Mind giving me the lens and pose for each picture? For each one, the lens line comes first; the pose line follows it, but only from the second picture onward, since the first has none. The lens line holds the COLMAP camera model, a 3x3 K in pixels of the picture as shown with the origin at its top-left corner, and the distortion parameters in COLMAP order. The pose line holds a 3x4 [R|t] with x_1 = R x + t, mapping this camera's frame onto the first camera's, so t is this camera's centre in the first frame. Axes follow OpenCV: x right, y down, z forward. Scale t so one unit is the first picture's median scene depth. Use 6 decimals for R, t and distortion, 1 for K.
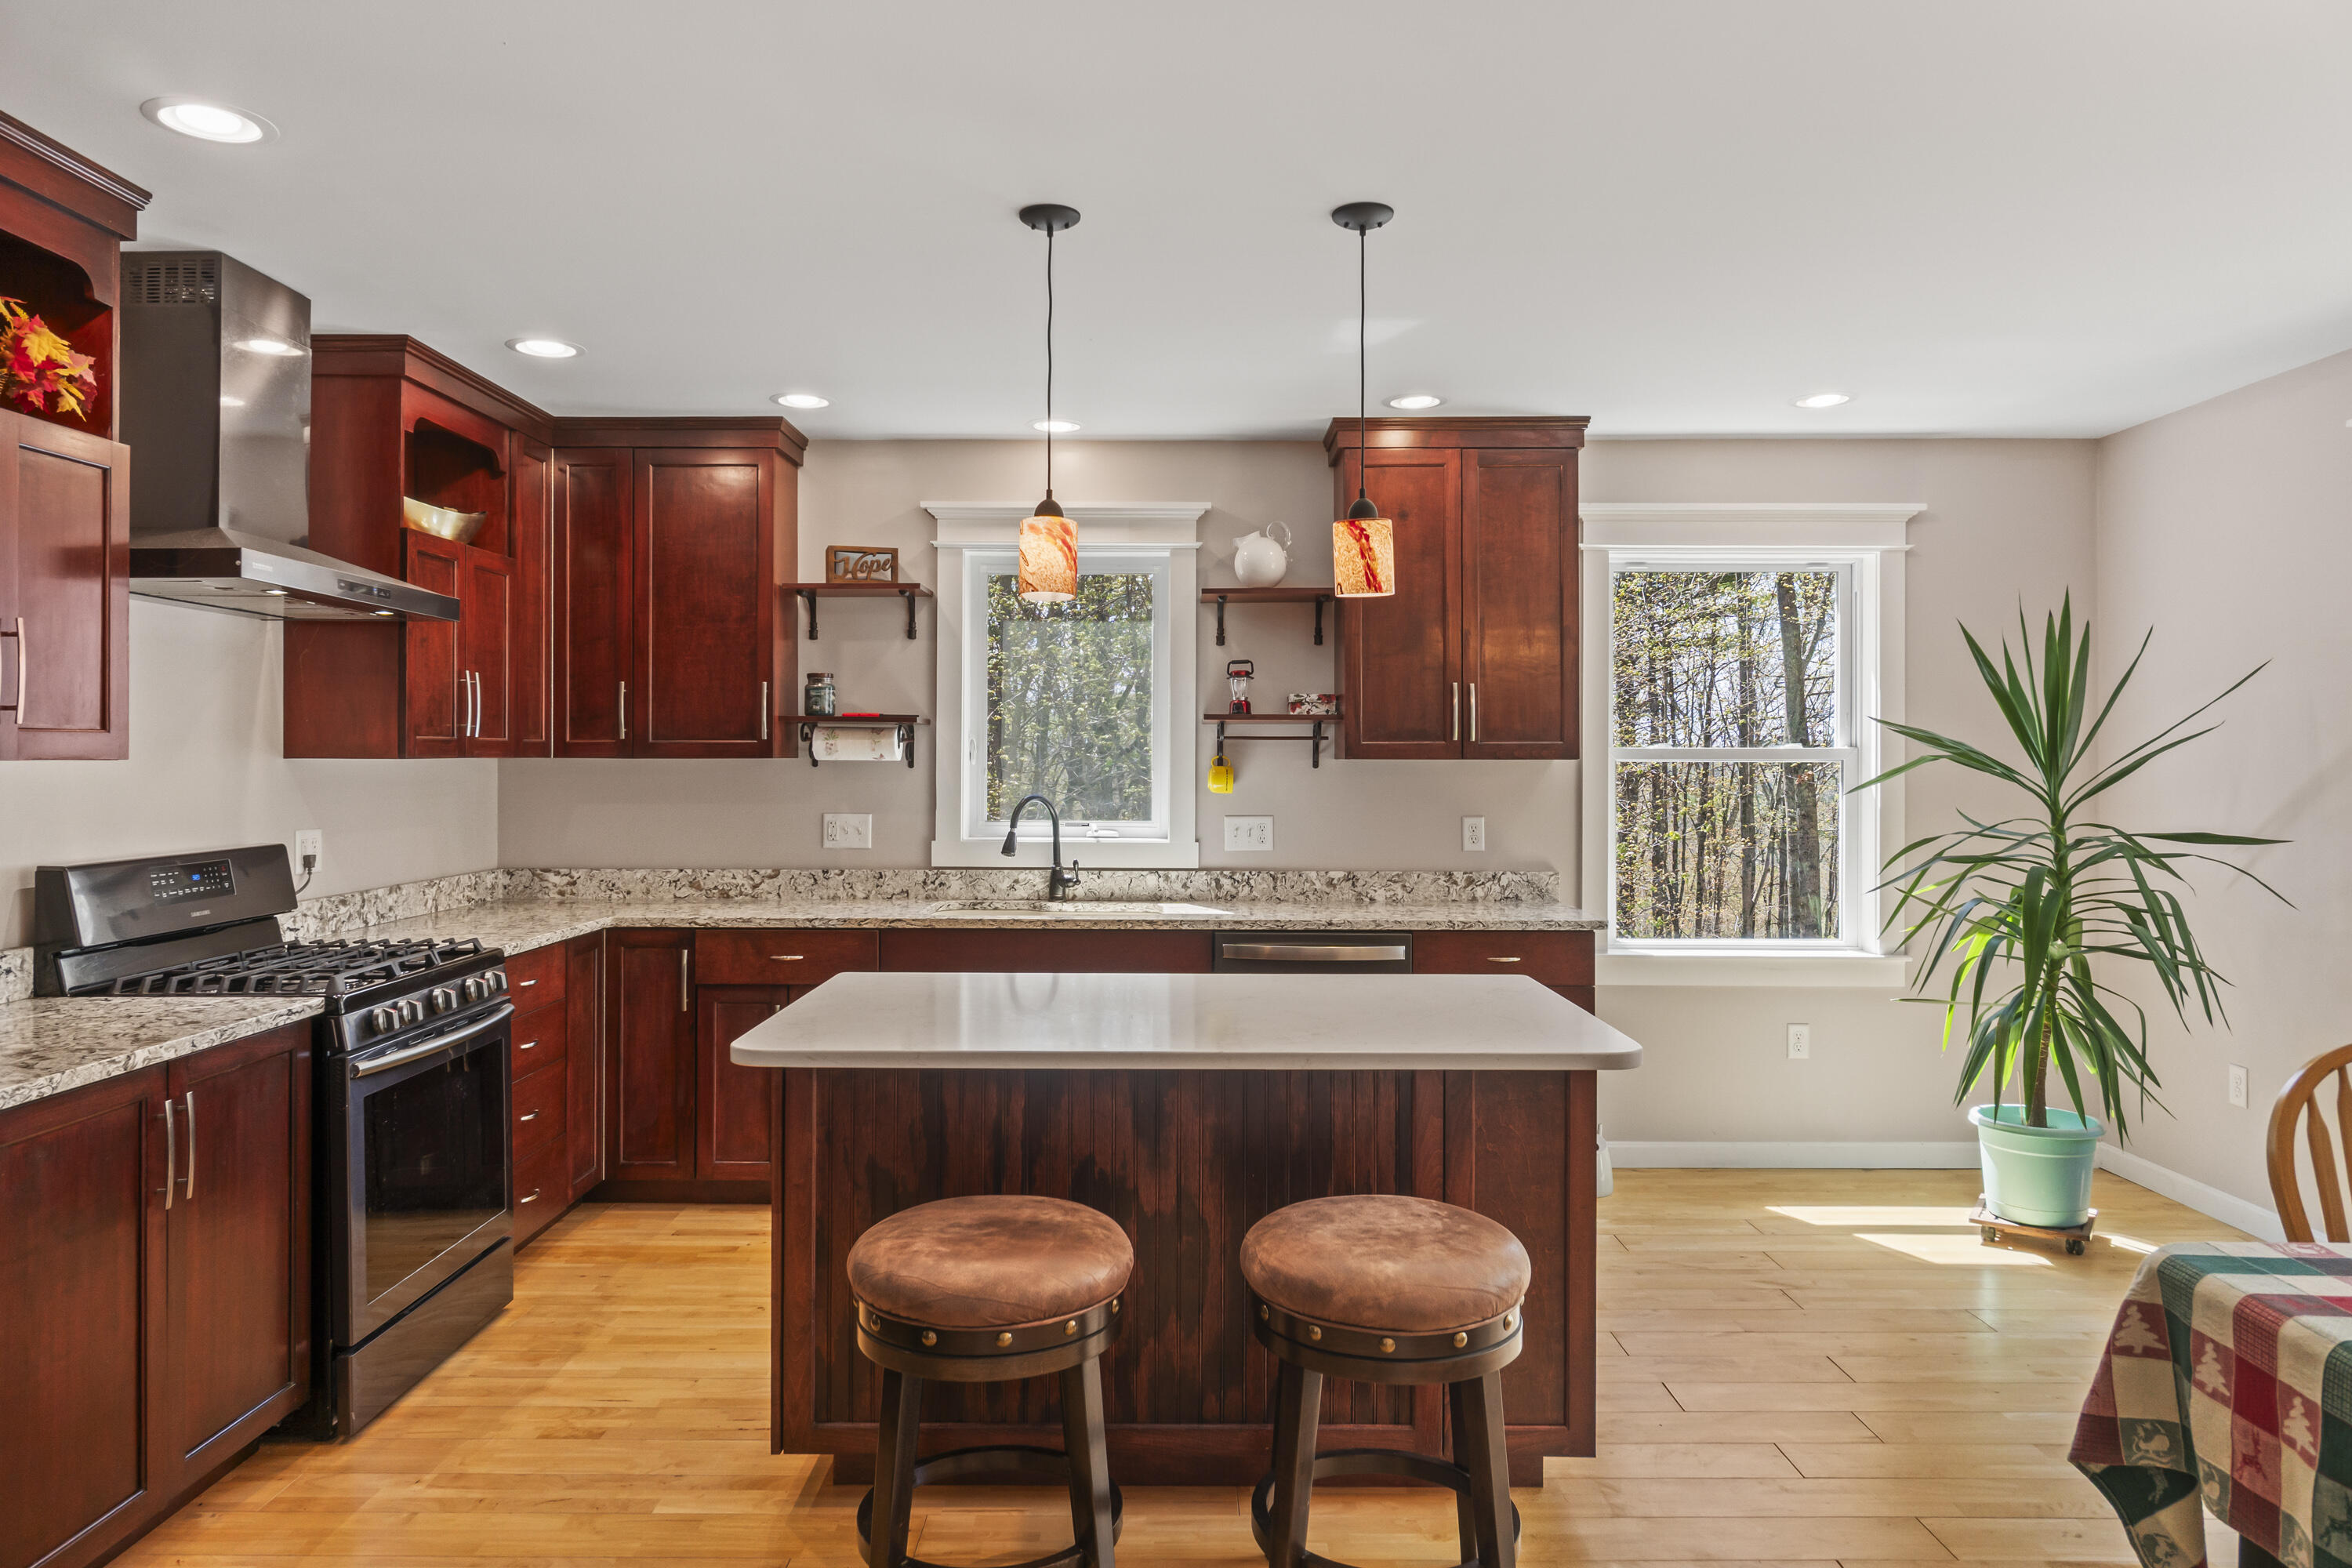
lens RADIAL K [[1513.1, 0, 1160.3], [0, 1513.1, 763.4], [0, 0, 1]] dist [-0.002455, -0.000548]
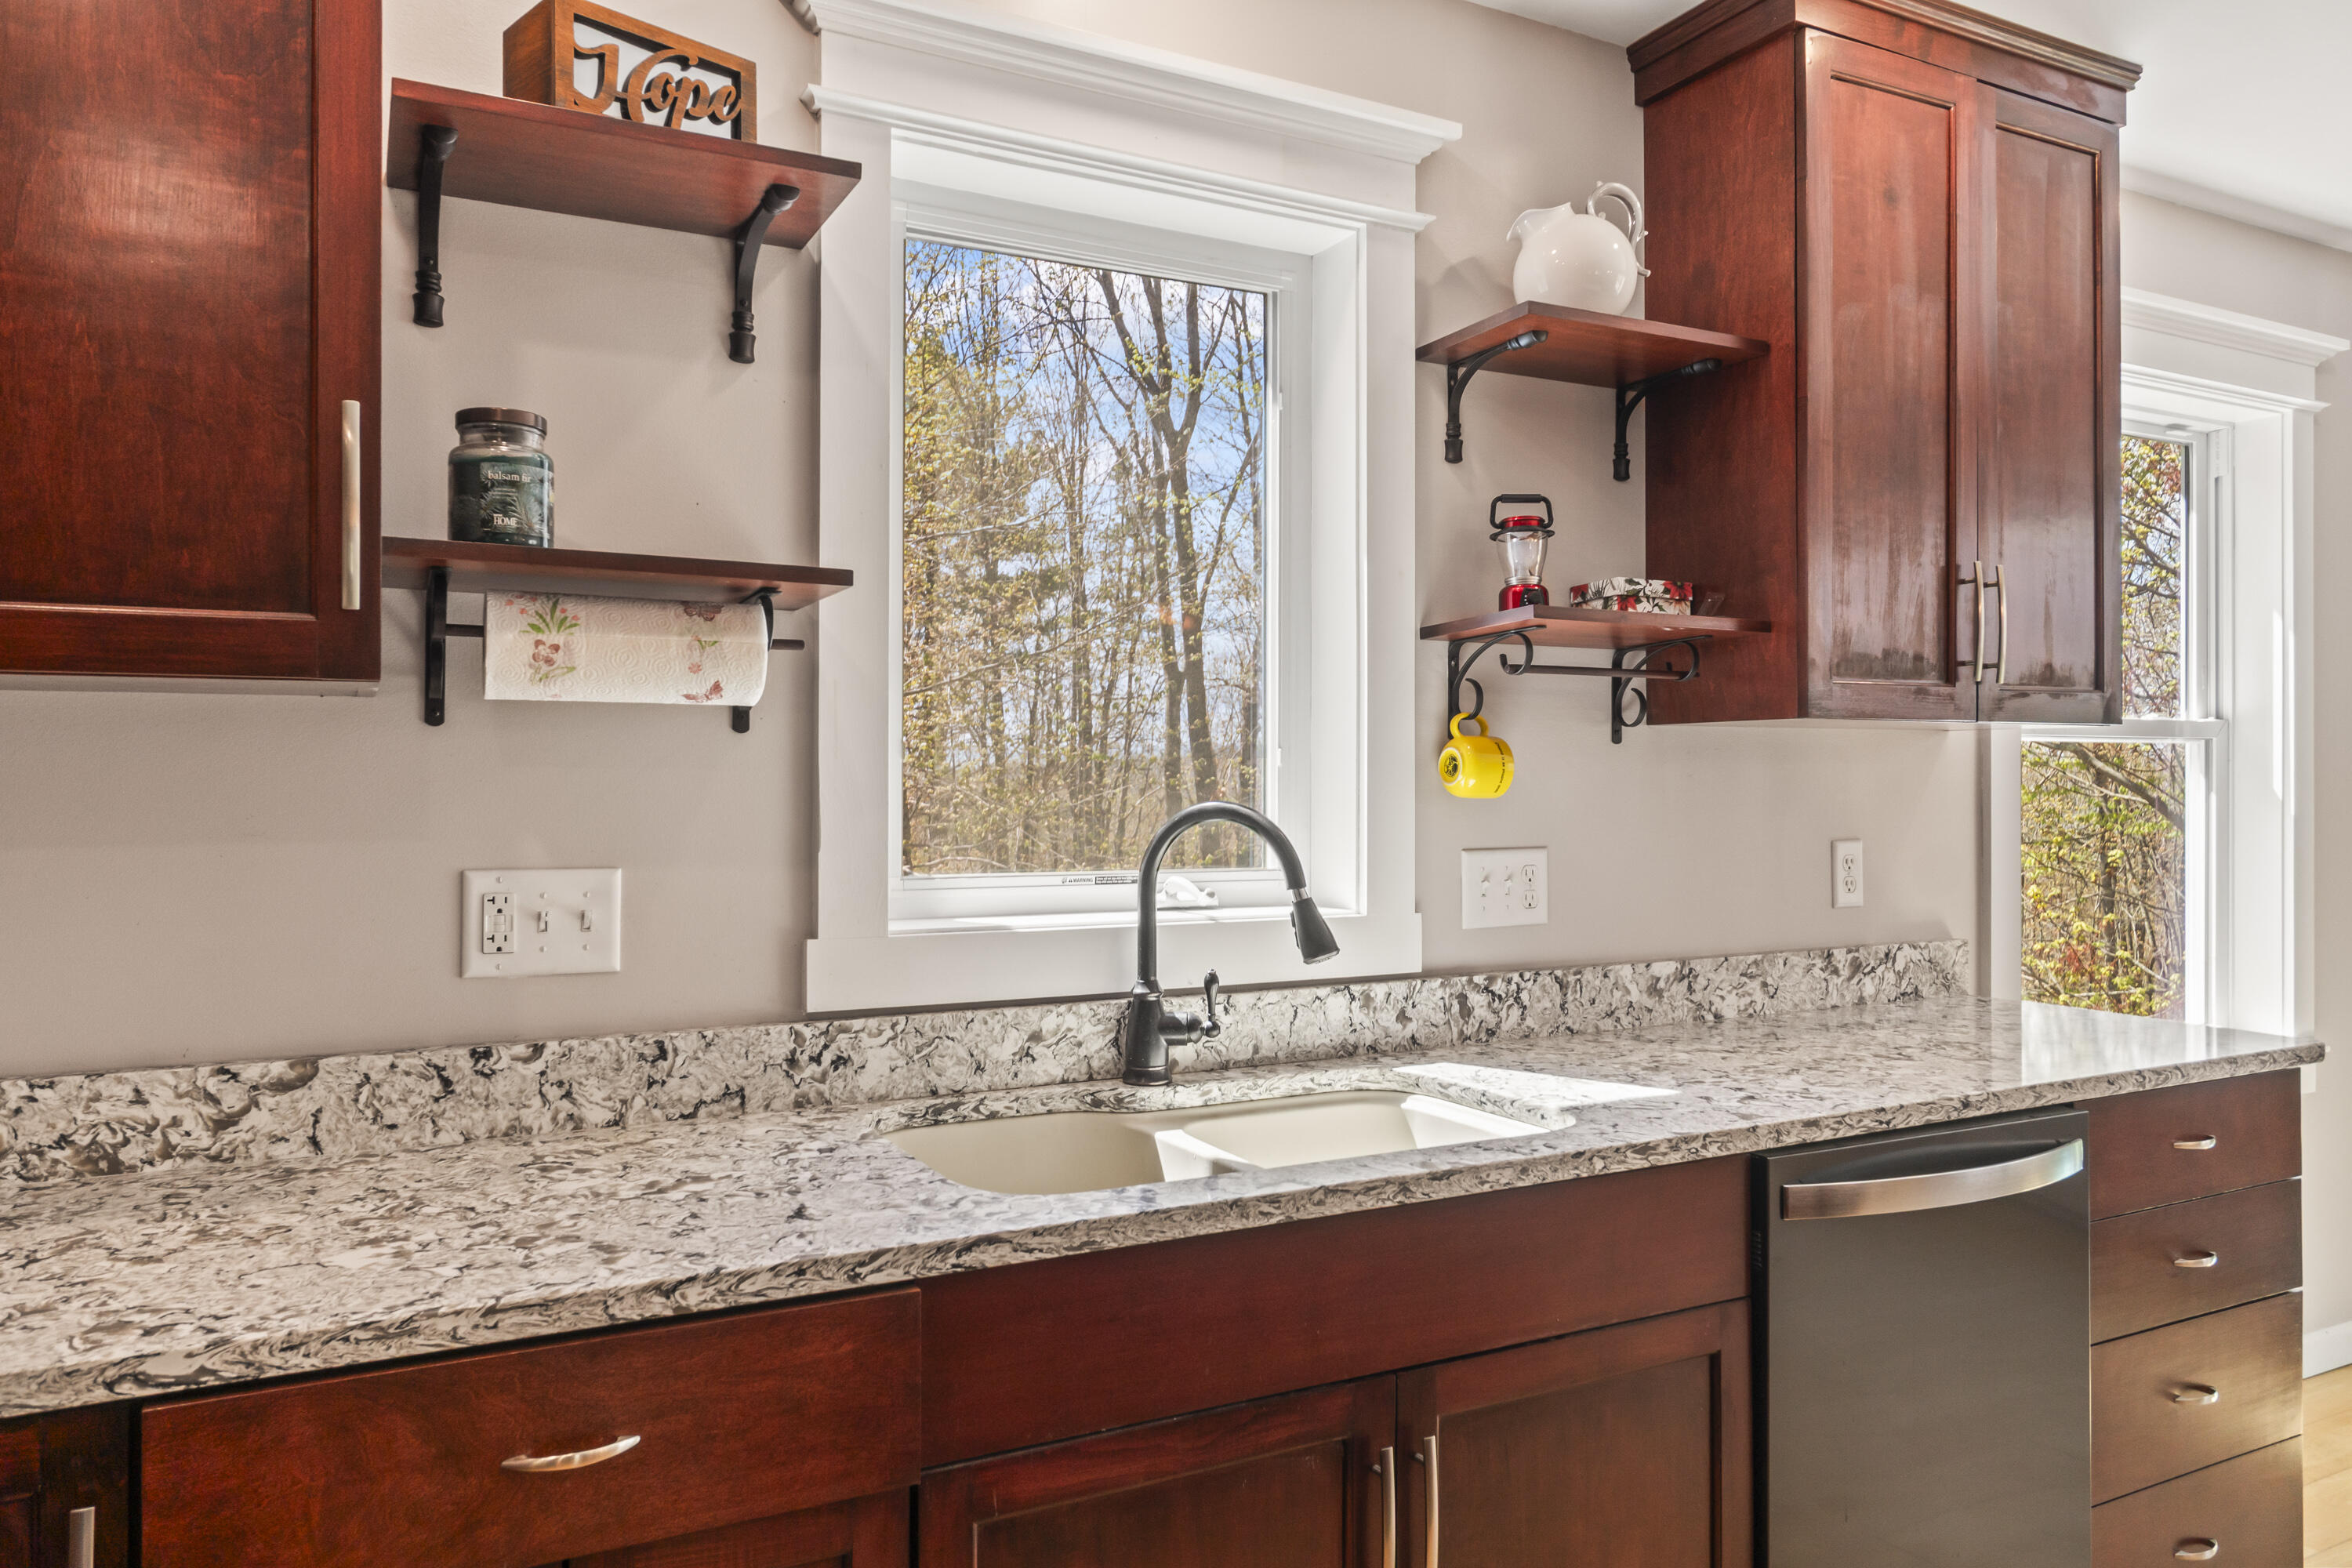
lens RADIAL K [[1593.0, 0, 1179.5], [0, 1593.0, 773.2], [0, 0, 1]] dist [0.001020, -0.001693]
pose [[0.879395, 0.000228, 0.476094, -0.255023], [0.003753, 0.999965, -0.007411, 0.015953], [-0.476079, 0.008304, 0.879363, 0.643313]]
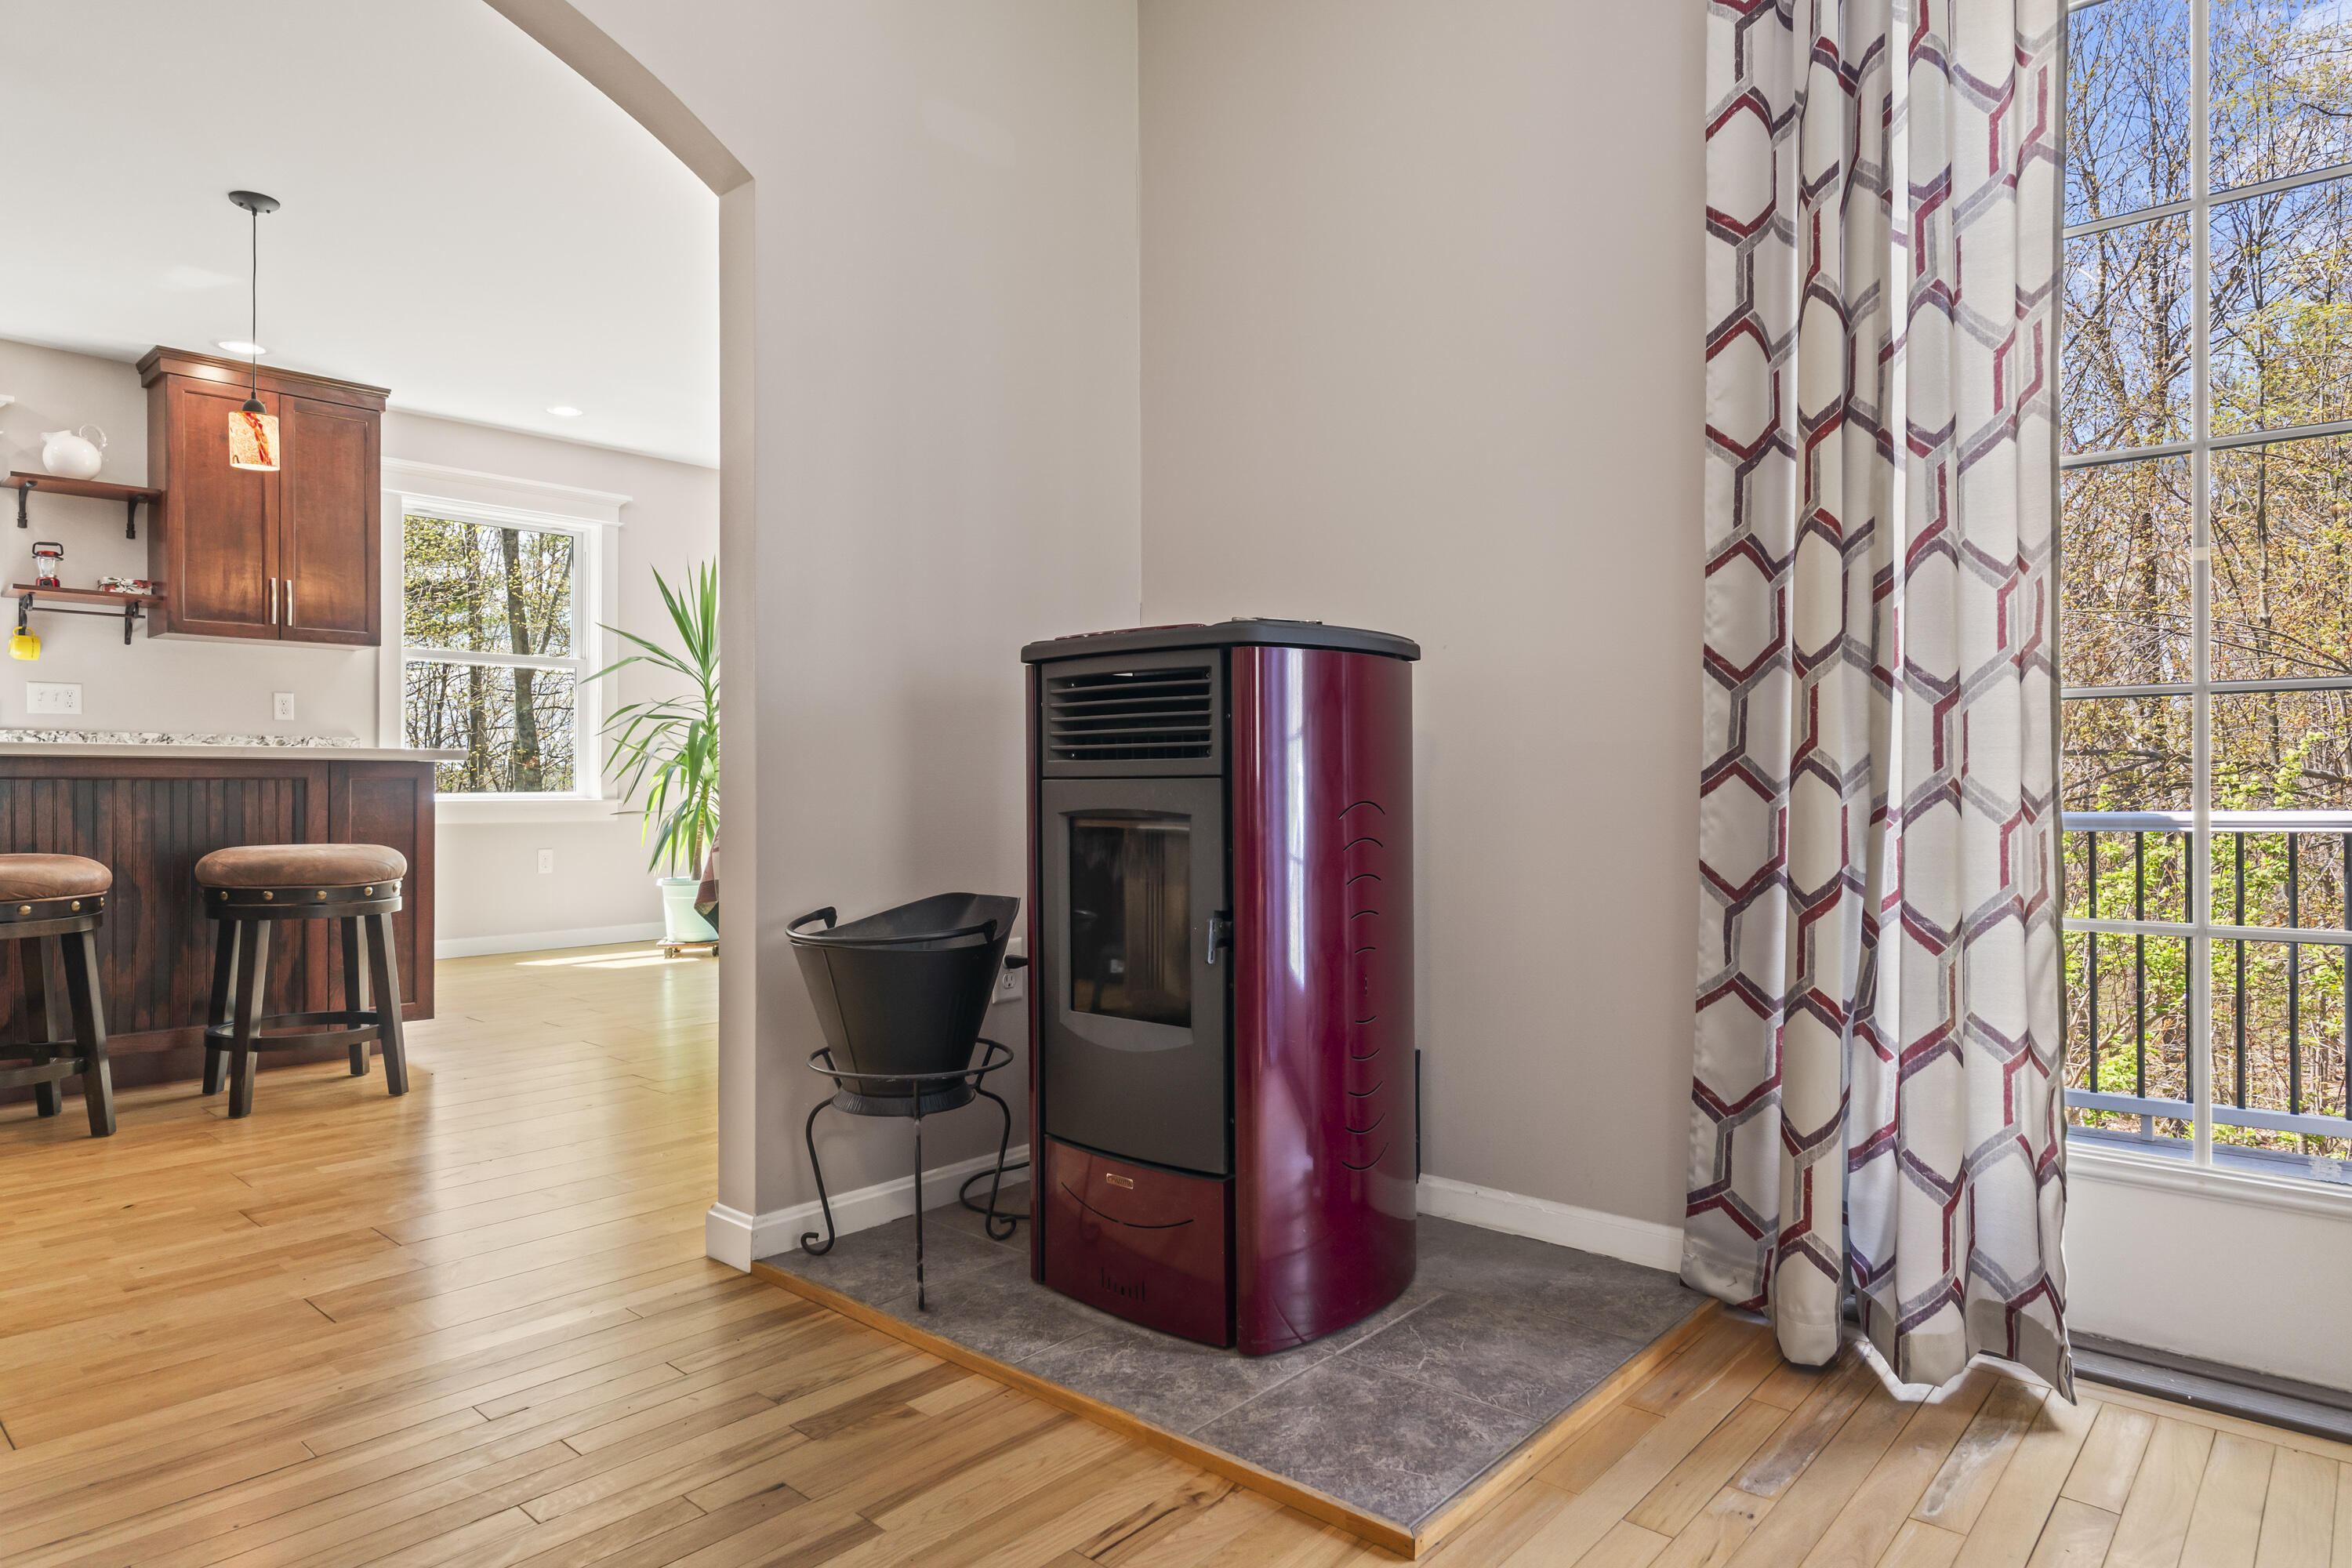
lens RADIAL K [[1360.0, 0, 1169.5], [0, 1360.0, 783.3], [0, 0, 1]] dist [-0.008653, 0.000933]
pose [[0.663577, -0.000480, 0.748108, -0.146159], [-0.002228, 0.999994, 0.002618, 0.106994], [-0.748104, -0.003404, 0.663572, -0.291787]]
